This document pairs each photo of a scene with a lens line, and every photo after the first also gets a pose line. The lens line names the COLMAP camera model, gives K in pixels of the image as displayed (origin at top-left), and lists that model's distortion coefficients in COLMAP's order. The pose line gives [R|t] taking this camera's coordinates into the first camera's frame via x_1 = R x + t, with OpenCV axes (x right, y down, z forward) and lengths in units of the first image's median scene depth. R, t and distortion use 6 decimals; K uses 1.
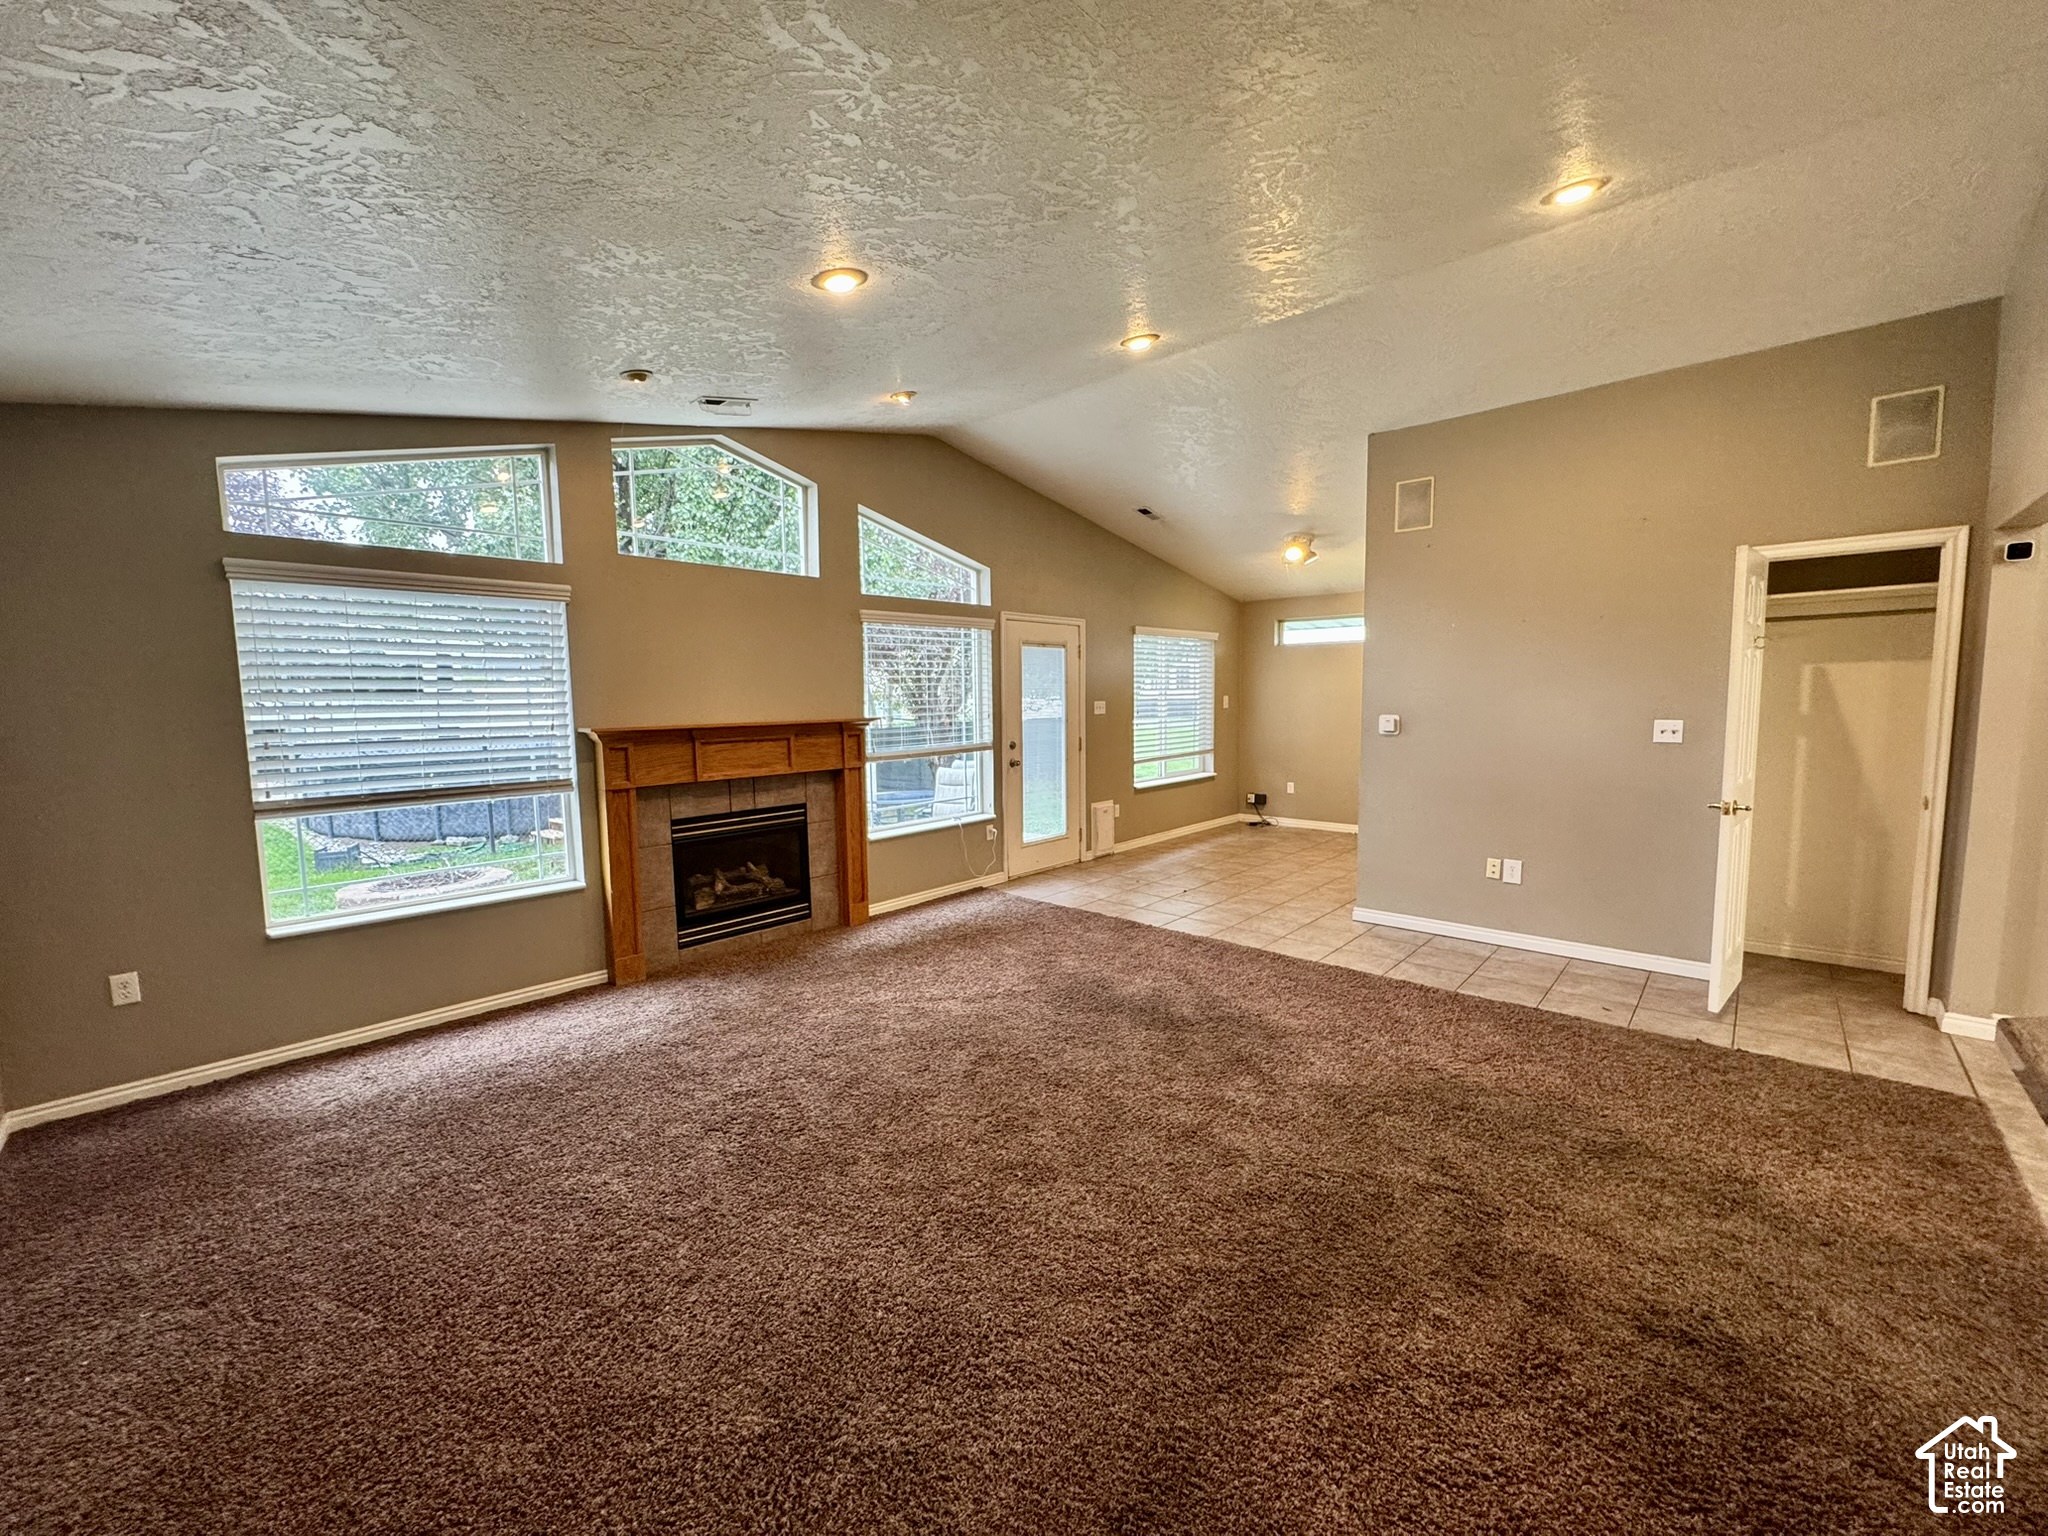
lens RADIAL K [[813.8, 0, 1024.0], [0, 813.8, 768.0], [0, 0, 1]] dist [0.000004, -0.000073]
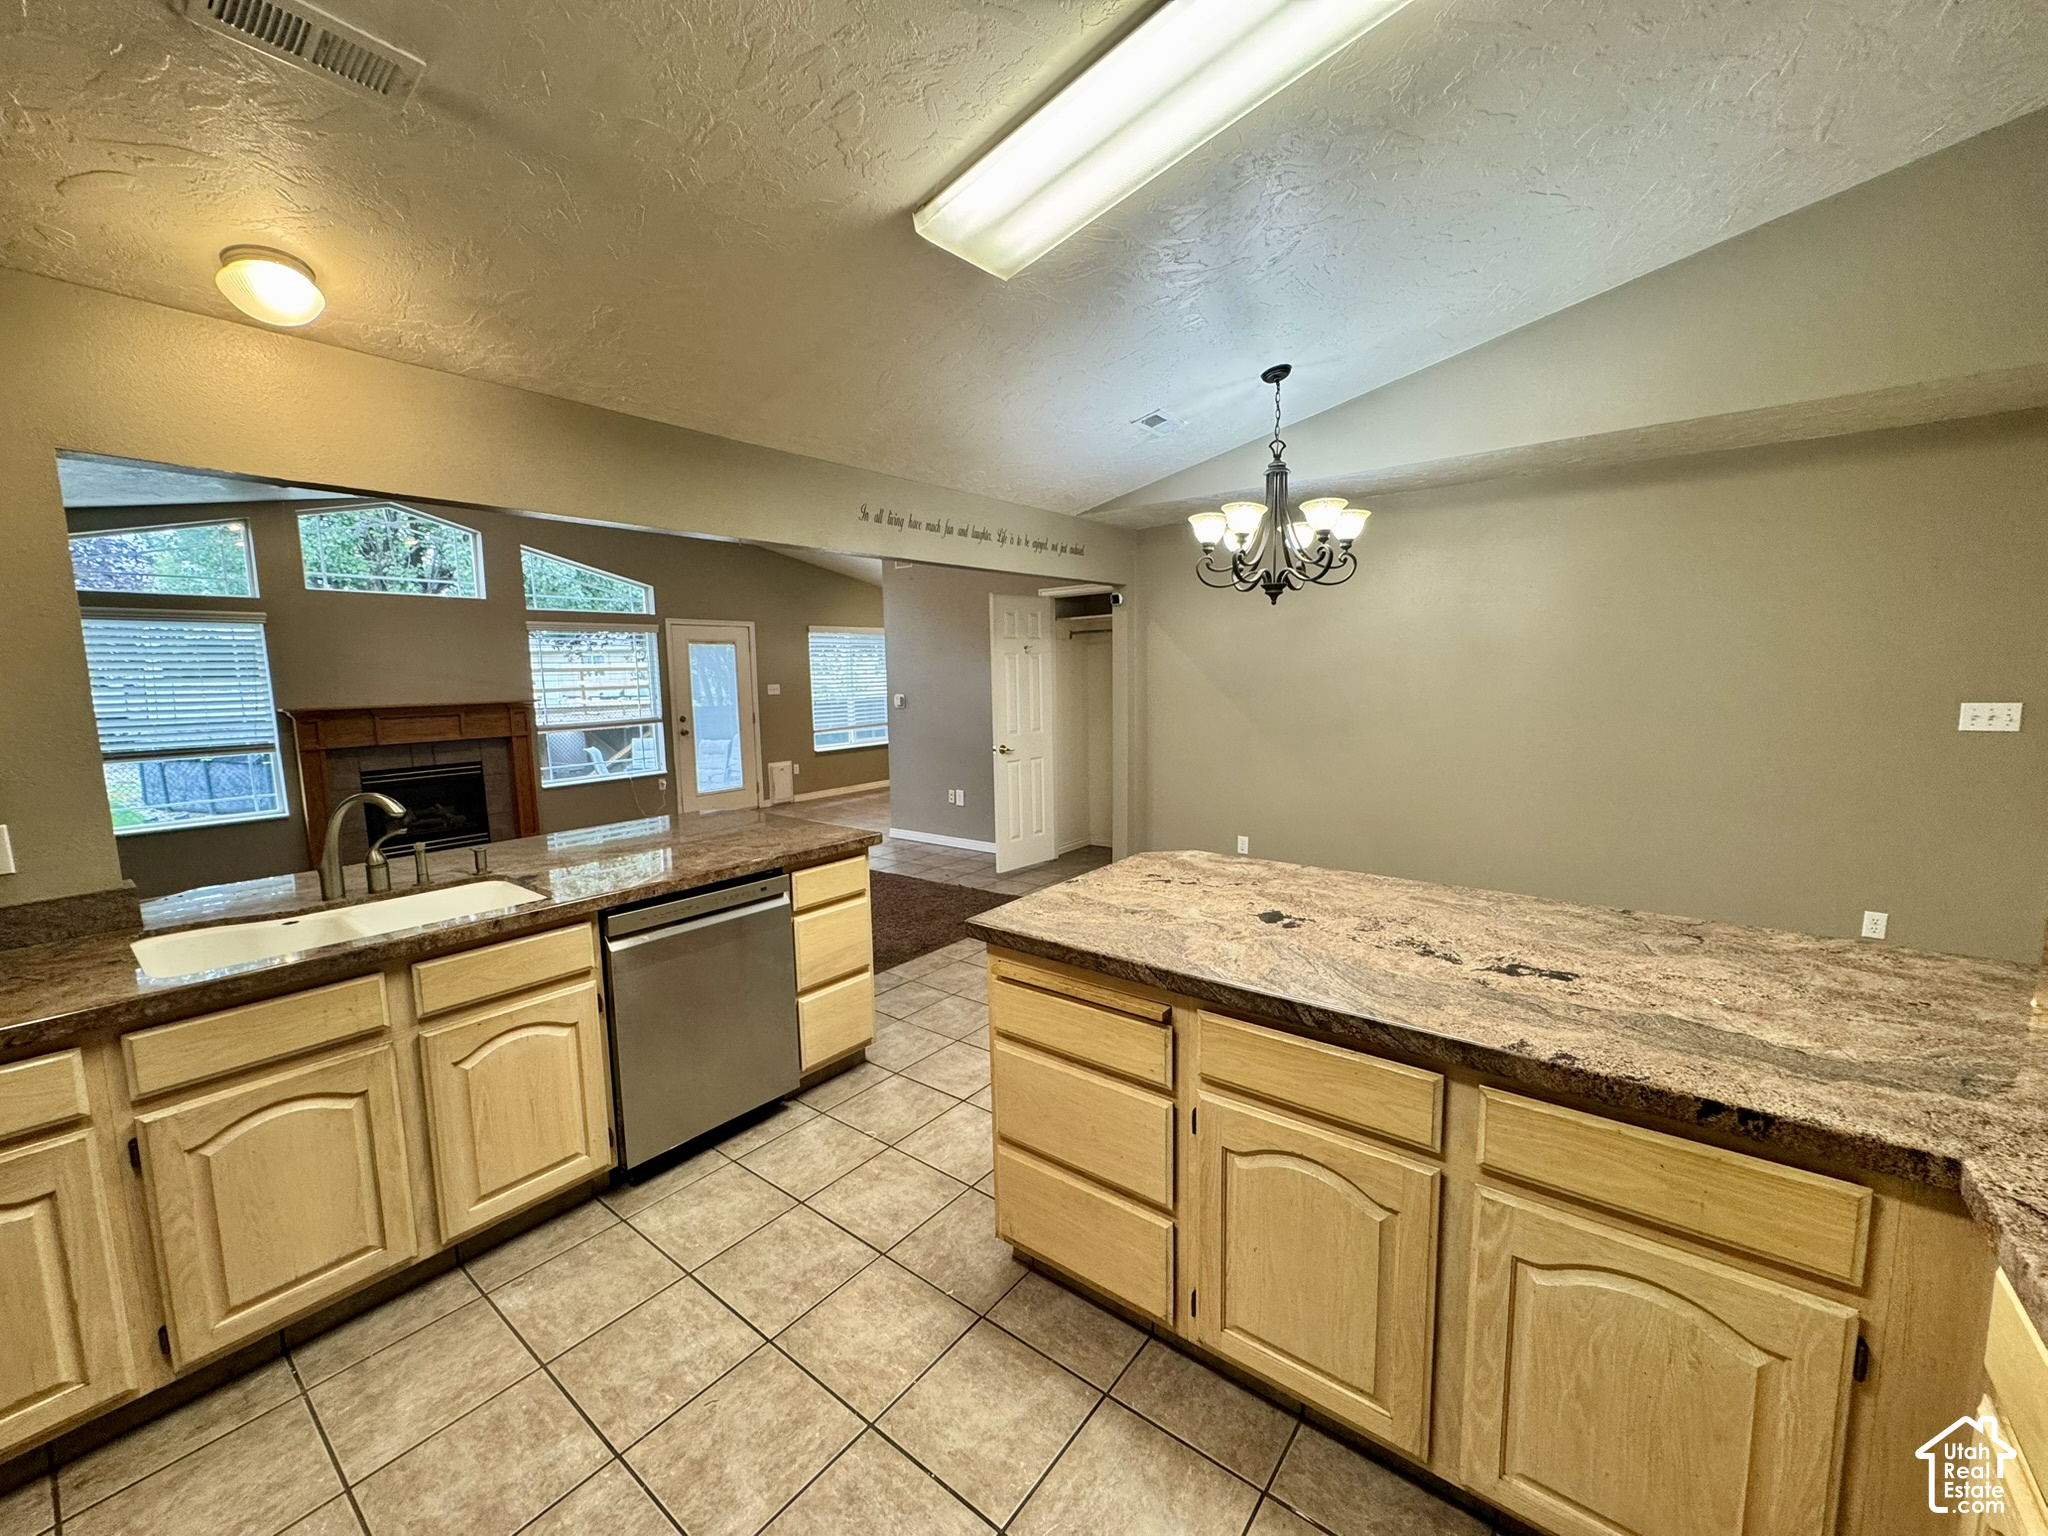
lens RADIAL K [[813.8, 0, 1024.0], [0, 813.8, 768.0], [0, 0, 1]] dist [0.000004, -0.000073]
pose [[0.996935, -0.015777, 0.076631, 0.552309], [0.013677, 0.999518, 0.027856, 0.028713], [-0.077034, -0.026722, 0.996670, -0.465924]]
